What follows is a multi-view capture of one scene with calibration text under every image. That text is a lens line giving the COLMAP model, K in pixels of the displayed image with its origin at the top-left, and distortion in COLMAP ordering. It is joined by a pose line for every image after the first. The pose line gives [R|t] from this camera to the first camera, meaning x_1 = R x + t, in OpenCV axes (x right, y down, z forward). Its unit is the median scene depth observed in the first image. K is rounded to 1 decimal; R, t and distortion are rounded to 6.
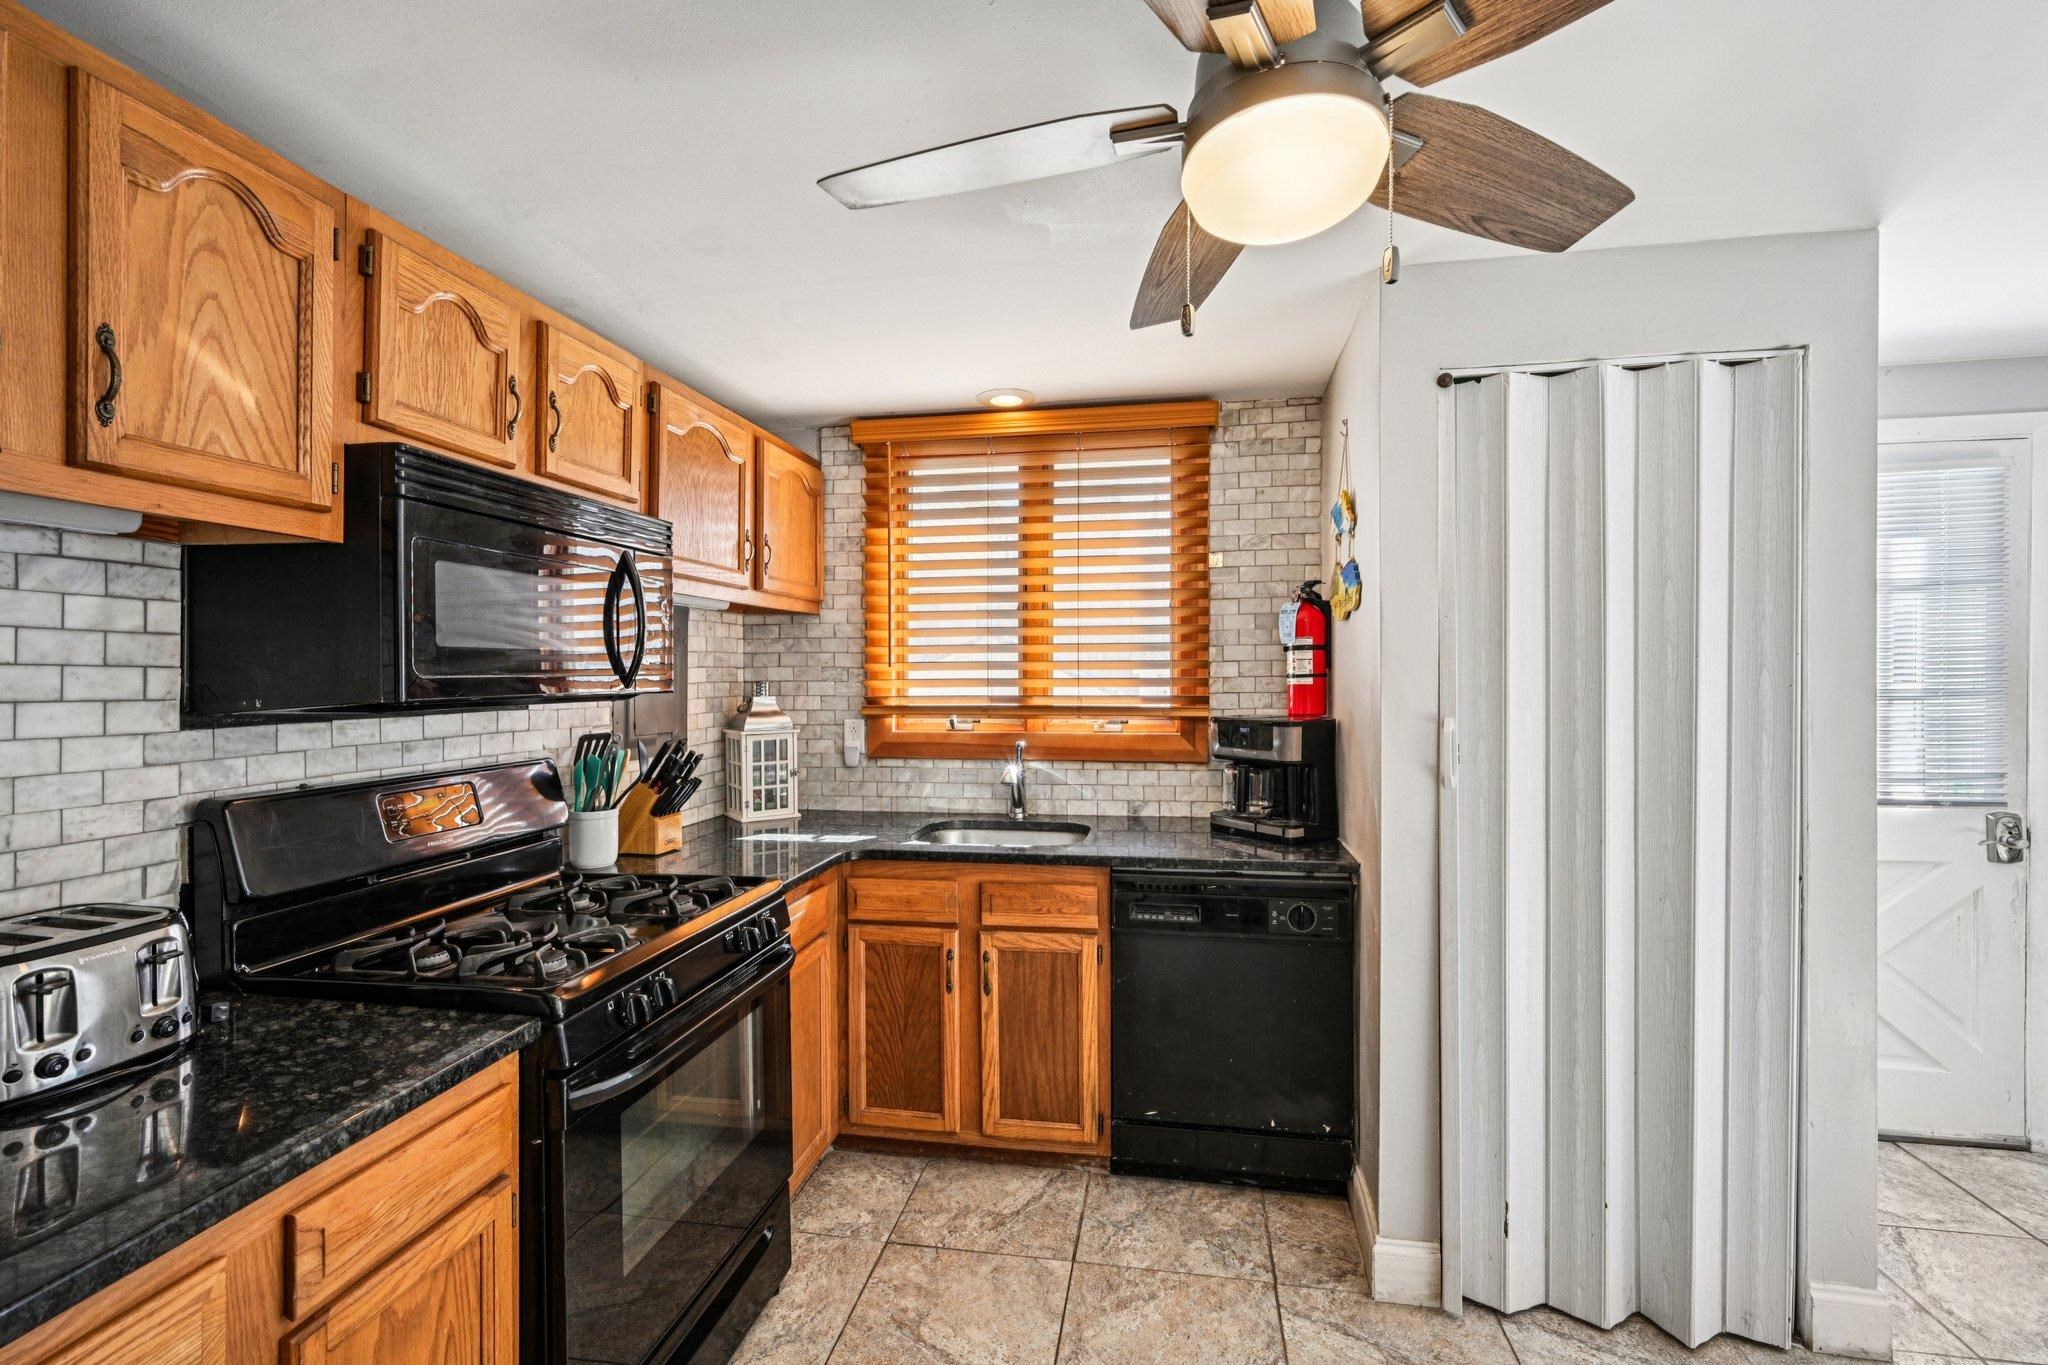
lens RADIAL K [[908.8, 0, 1013.0], [0, 908.8, 691.6], [0, 0, 1]] dist [0.000452, -0.000602]
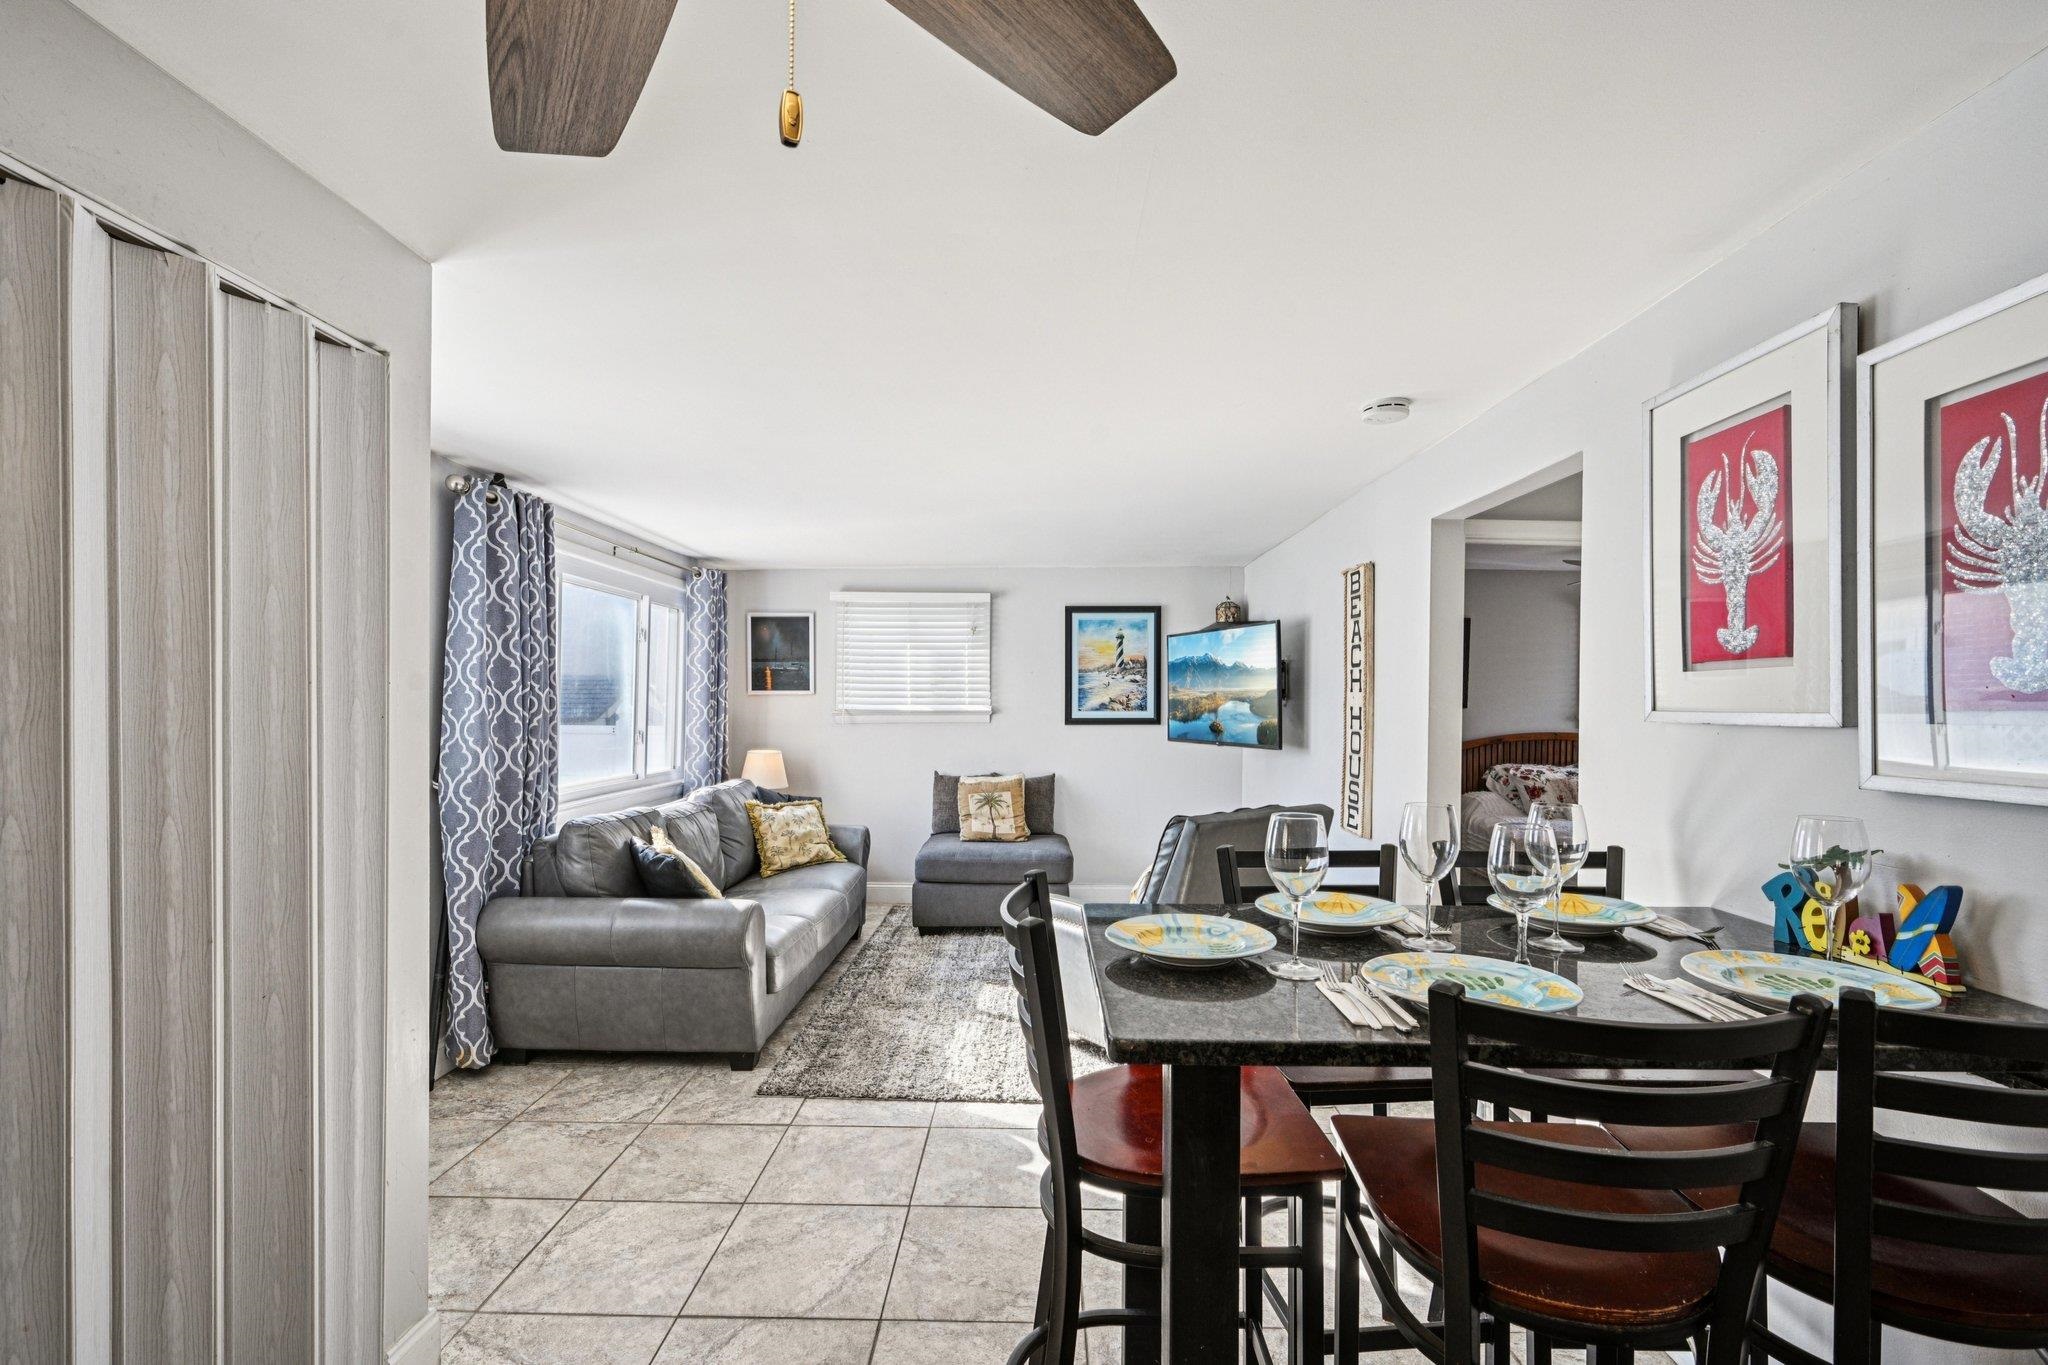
lens RADIAL K [[919.9, 0, 1027.4], [0, 919.9, 699.9], [0, 0, 1]] dist [0.001064, 0.000249]
pose [[-0.170227, 0.005487, 0.985390, -0.117977], [0.014732, 0.999887, -0.003023, -0.007502], [-0.985295, 0.014002, -0.170289, 0.352924]]
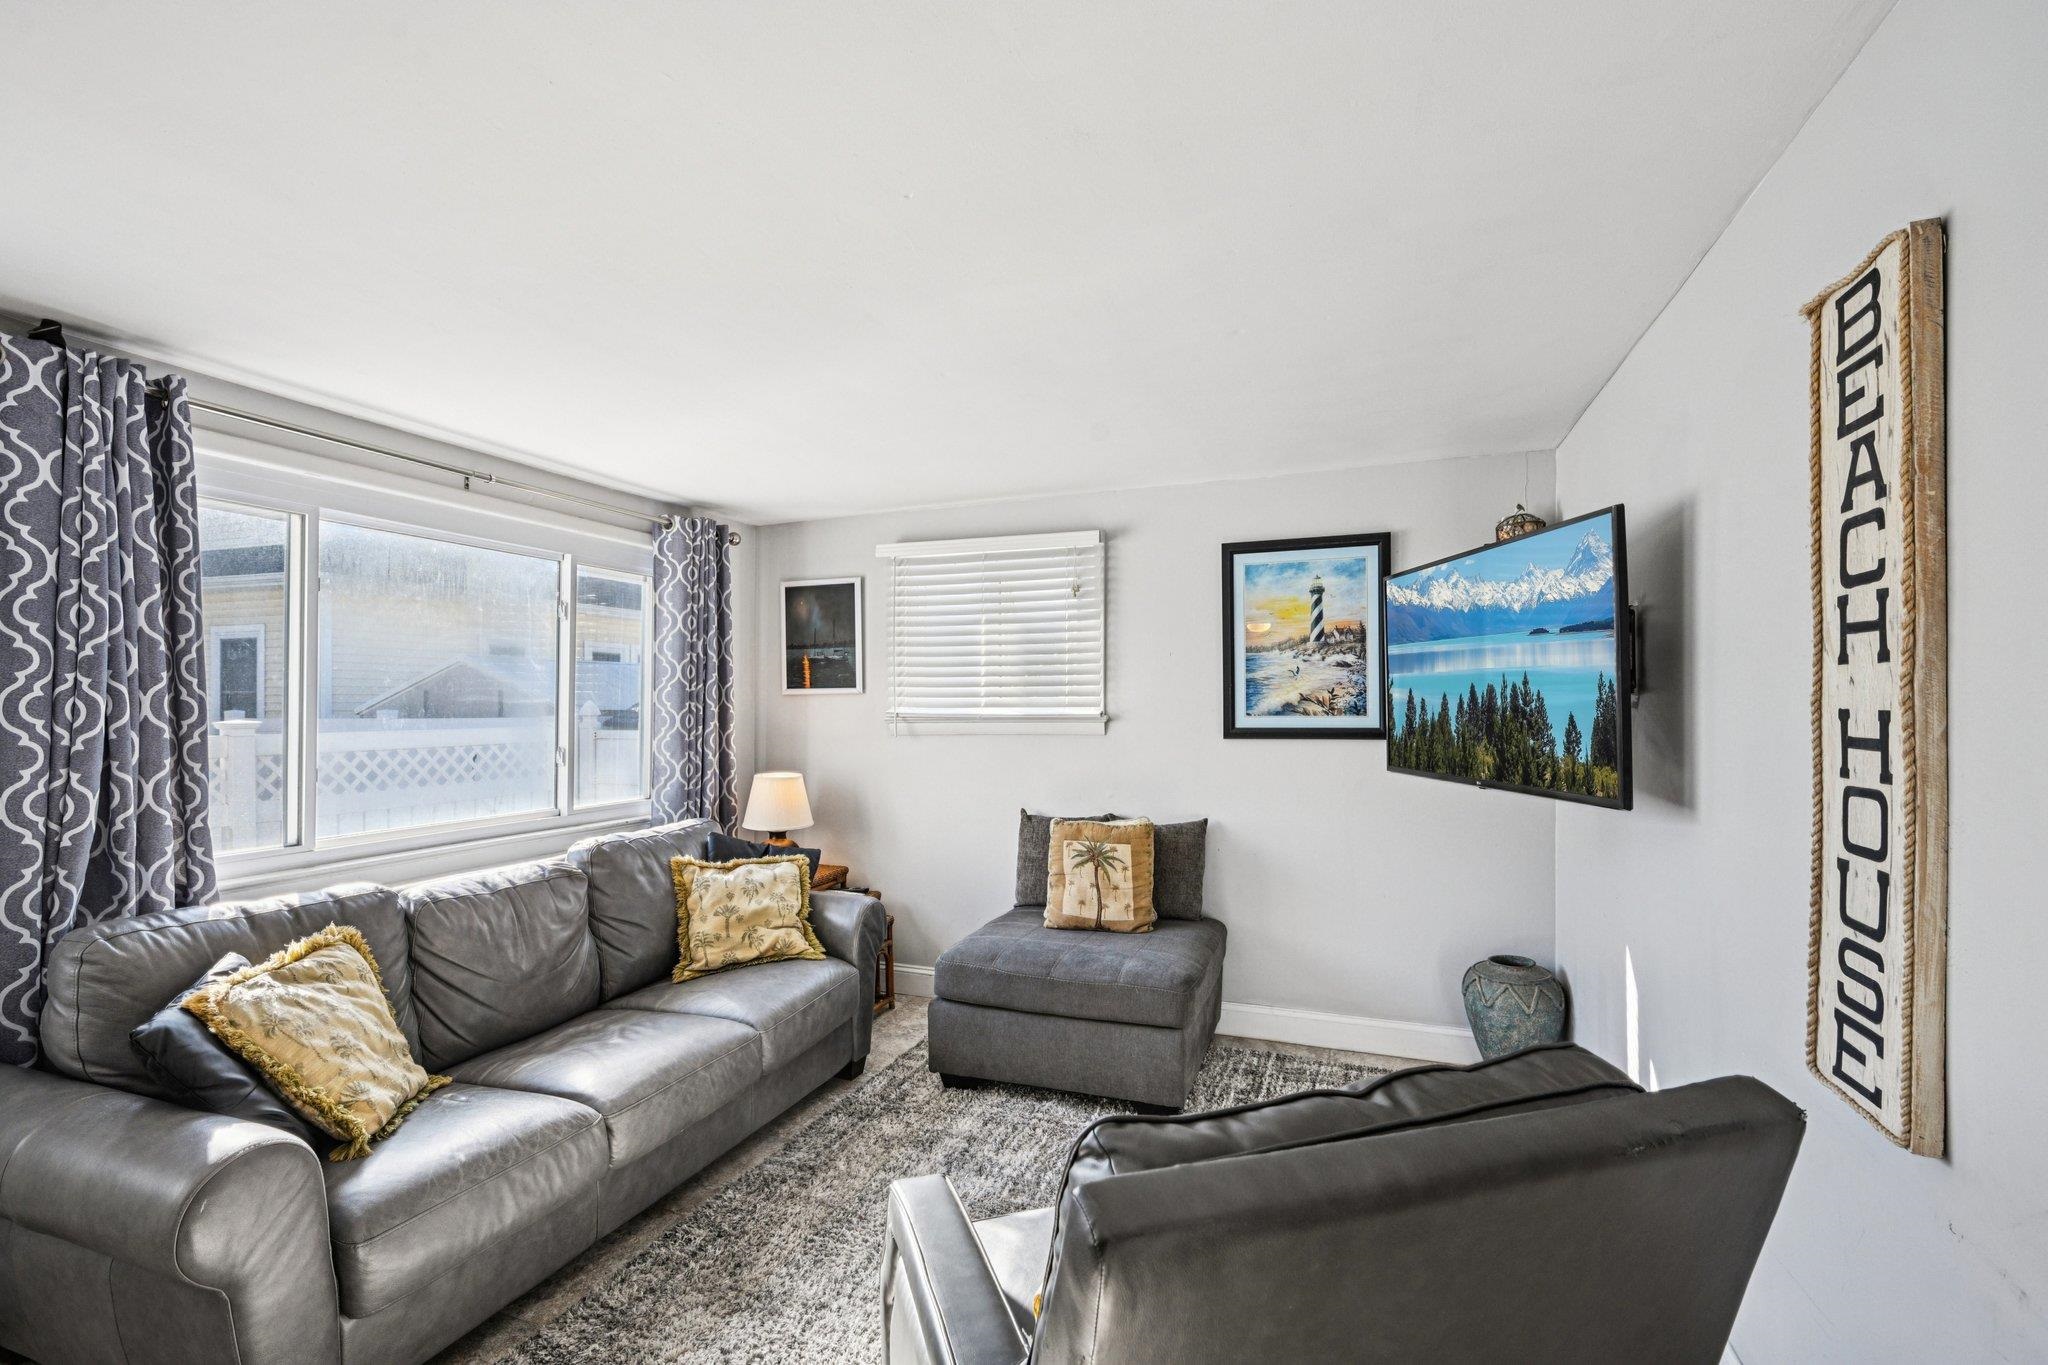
lens RADIAL K [[906.5, 0, 1031.8], [0, 906.5, 695.3], [0, 0, 1]] dist [0.000821, -0.000500]
pose [[0.170755, 0.011176, 0.985250, 0.709793], [0.021173, 0.999663, -0.015009, -0.002331], [-0.985086, 0.023424, 0.170461, -0.073850]]
